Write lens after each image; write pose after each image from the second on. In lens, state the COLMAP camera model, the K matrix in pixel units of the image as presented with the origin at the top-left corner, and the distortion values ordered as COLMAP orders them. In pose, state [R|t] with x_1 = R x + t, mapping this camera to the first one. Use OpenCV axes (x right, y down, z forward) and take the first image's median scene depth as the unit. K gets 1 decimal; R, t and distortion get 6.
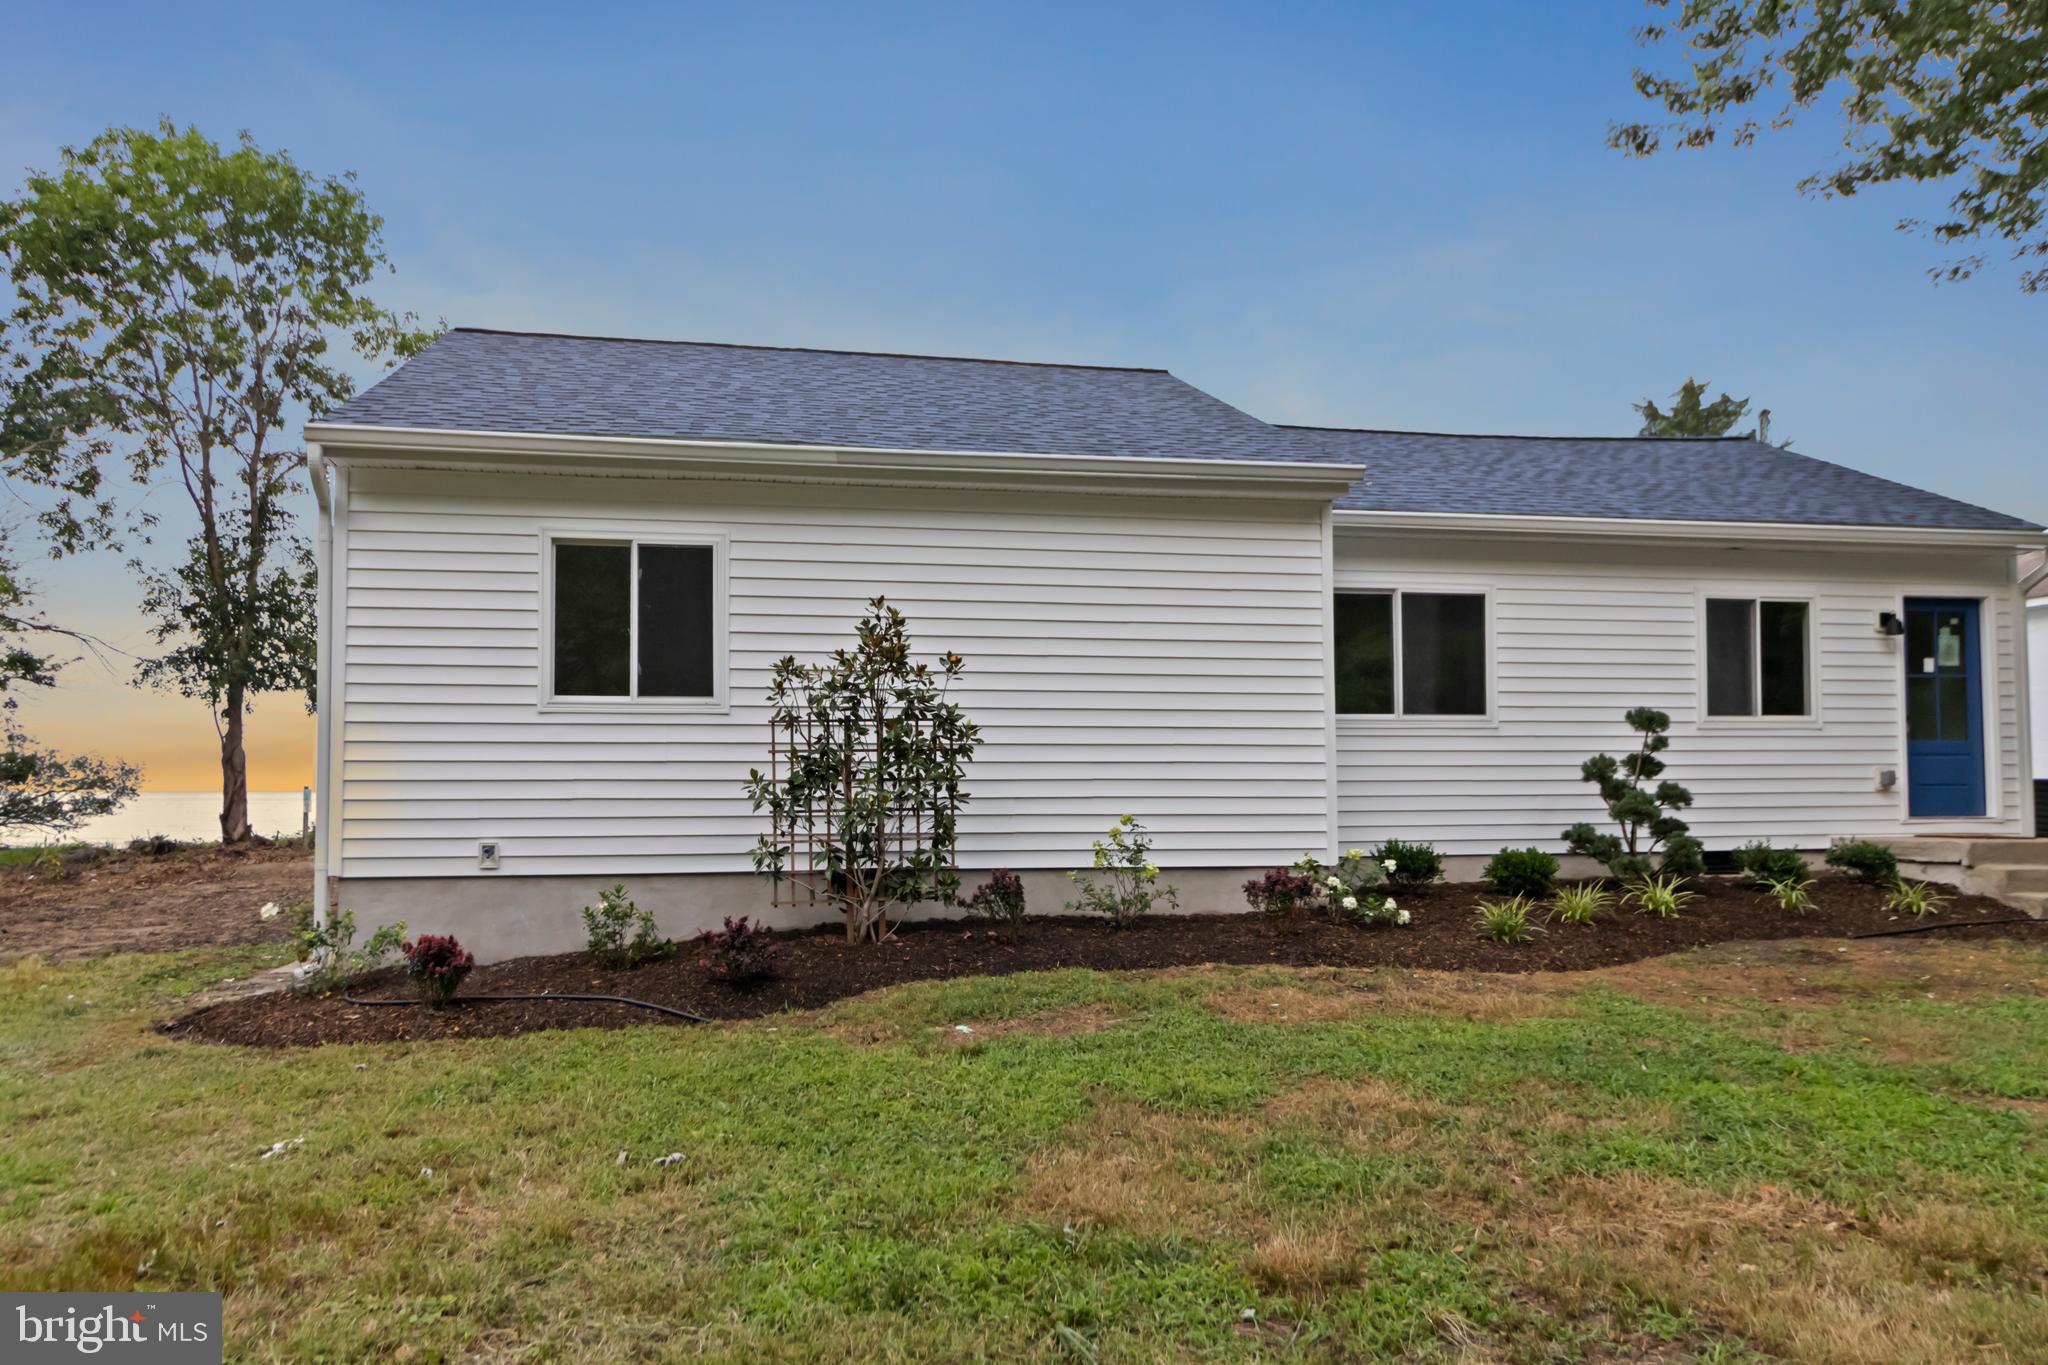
lens RADIAL K [[1242.1, 0, 1022.4], [0, 1242.1, 686.3], [0, 0, 1]] dist [-0.000510, 0.000472]
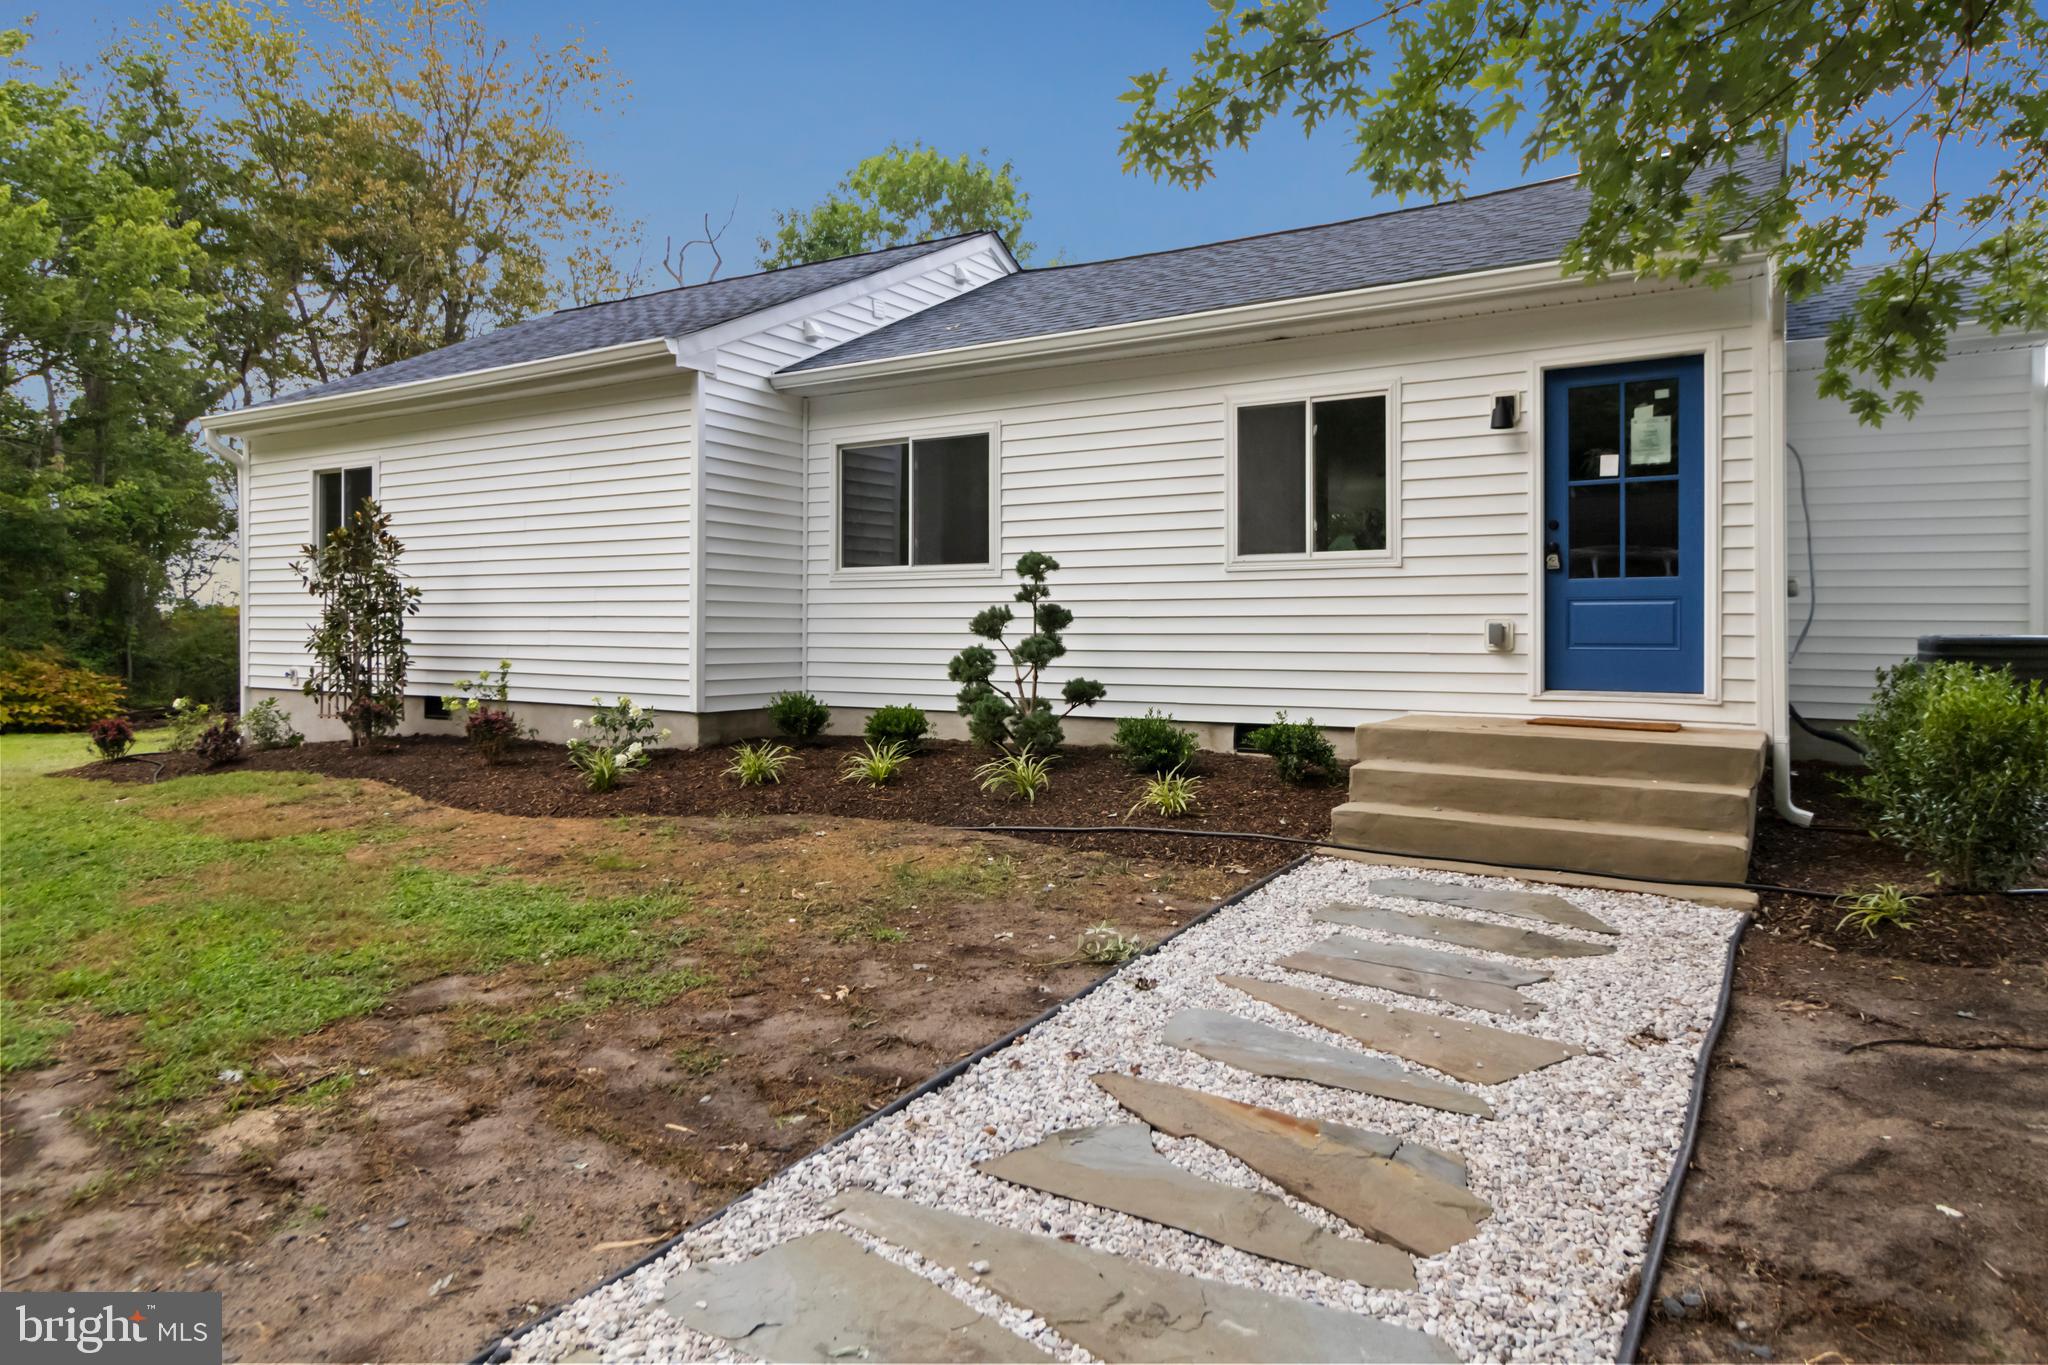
lens RADIAL K [[1247.1, 0, 990.8], [0, 1247.1, 623.7], [0, 0, 1]] dist [0.002707, 0.000358]
pose [[0.755980, 0.000346, -0.654595, 0.944775], [0.043394, 0.997774, 0.050642, 0.019985], [0.653155, -0.066689, 0.754282, 0.279915]]
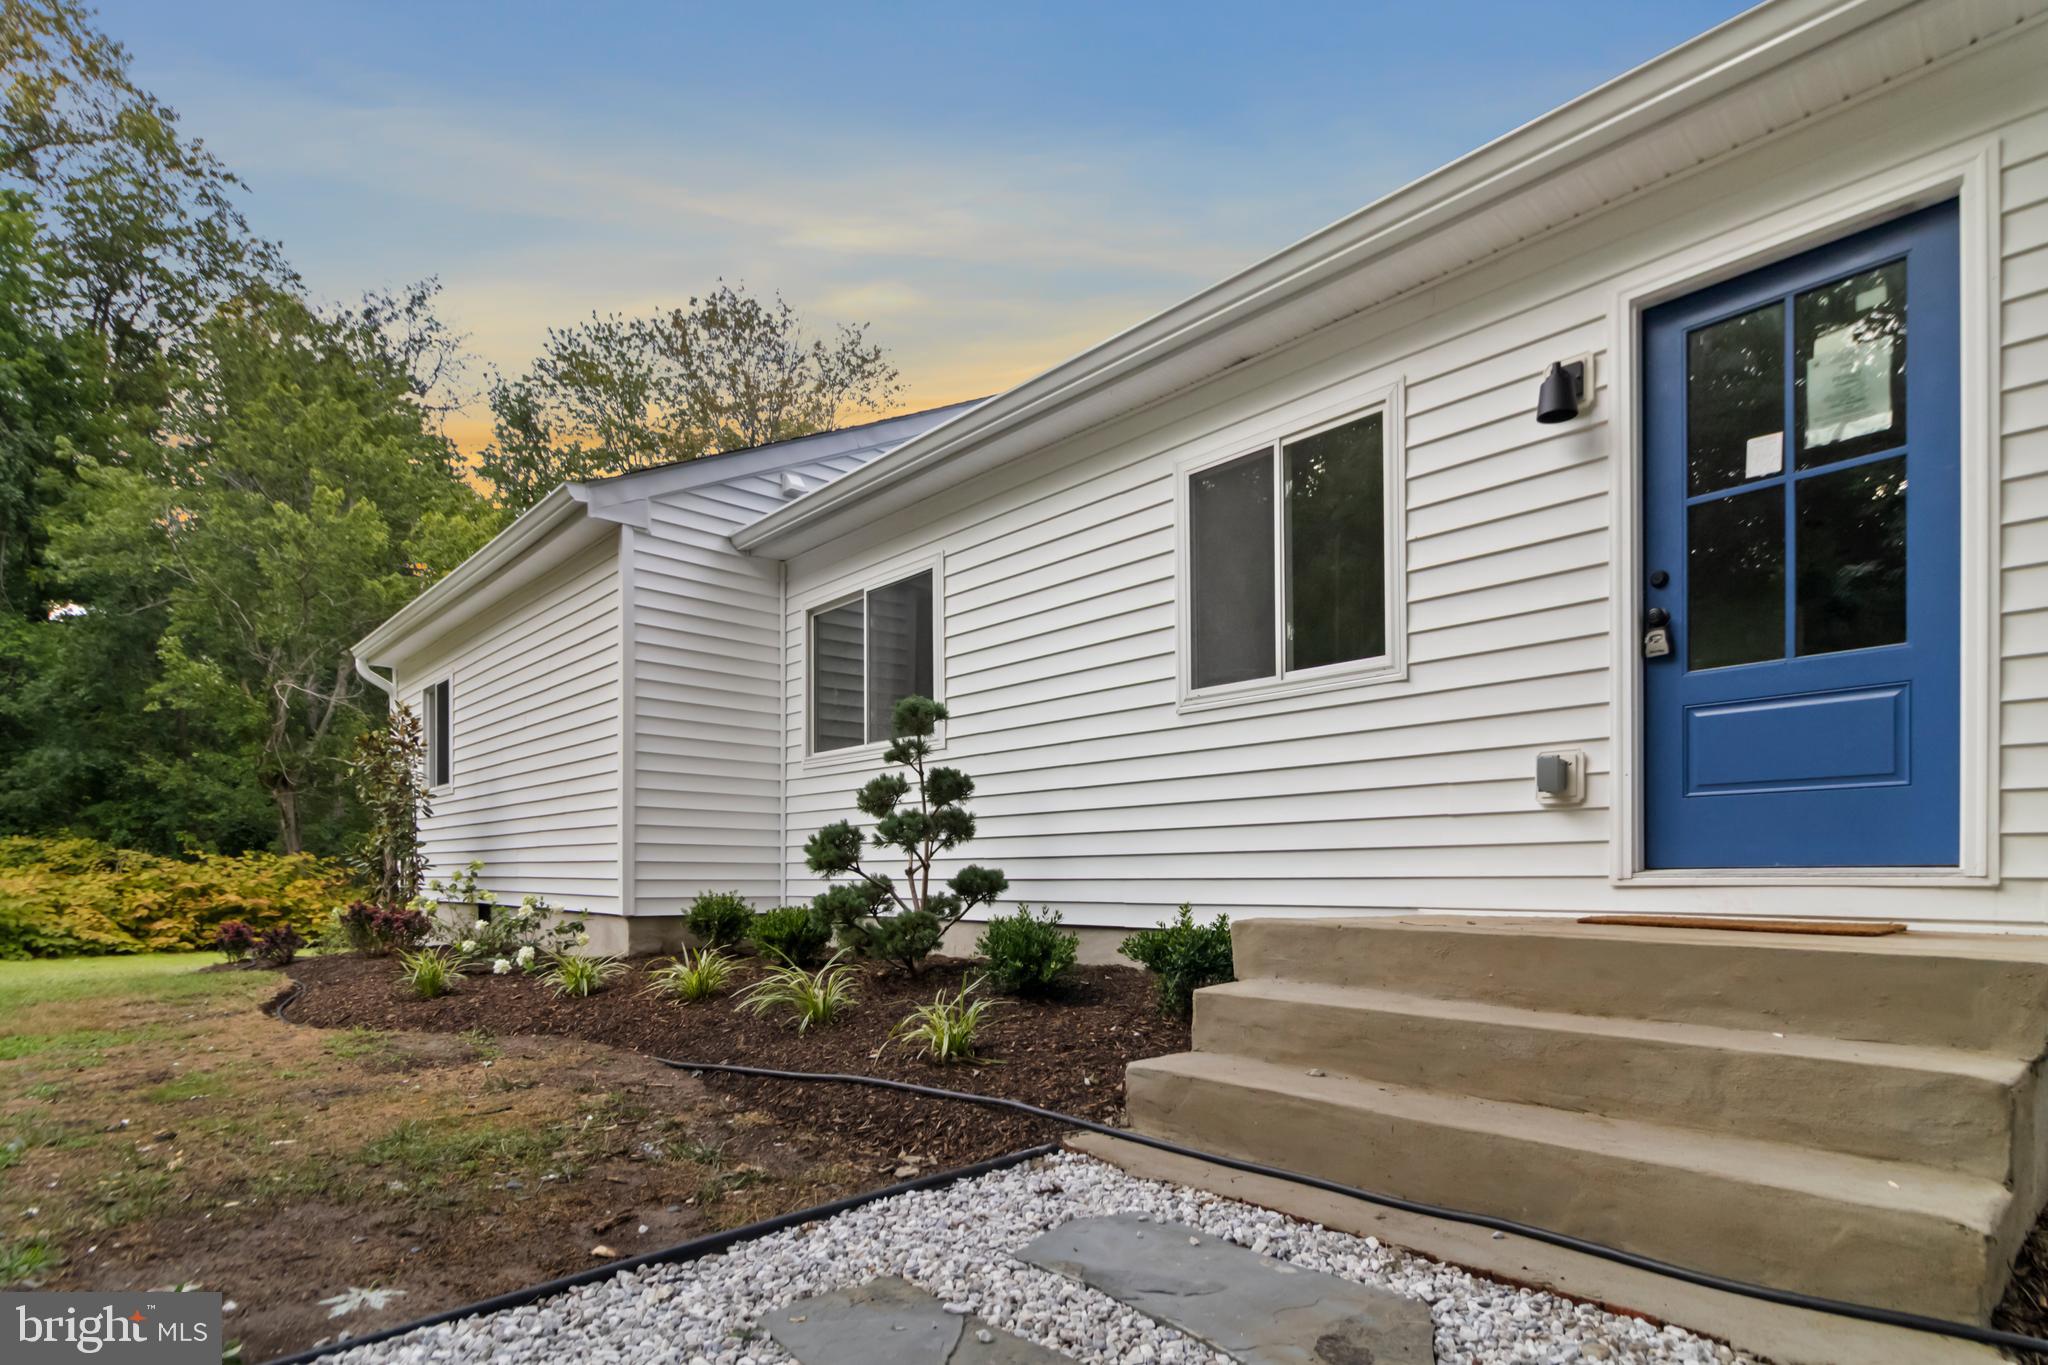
lens RADIAL K [[1063.7, 0, 1027.1], [0, 1063.7, 880.4], [0, 0, 1]] dist [0.003987, -0.000233]
pose [[0.557030, 0.003576, -0.830484, 0.895623], [0.056632, 0.997499, 0.042279, 0.084335], [0.828559, -0.070583, 0.555435, 0.656393]]
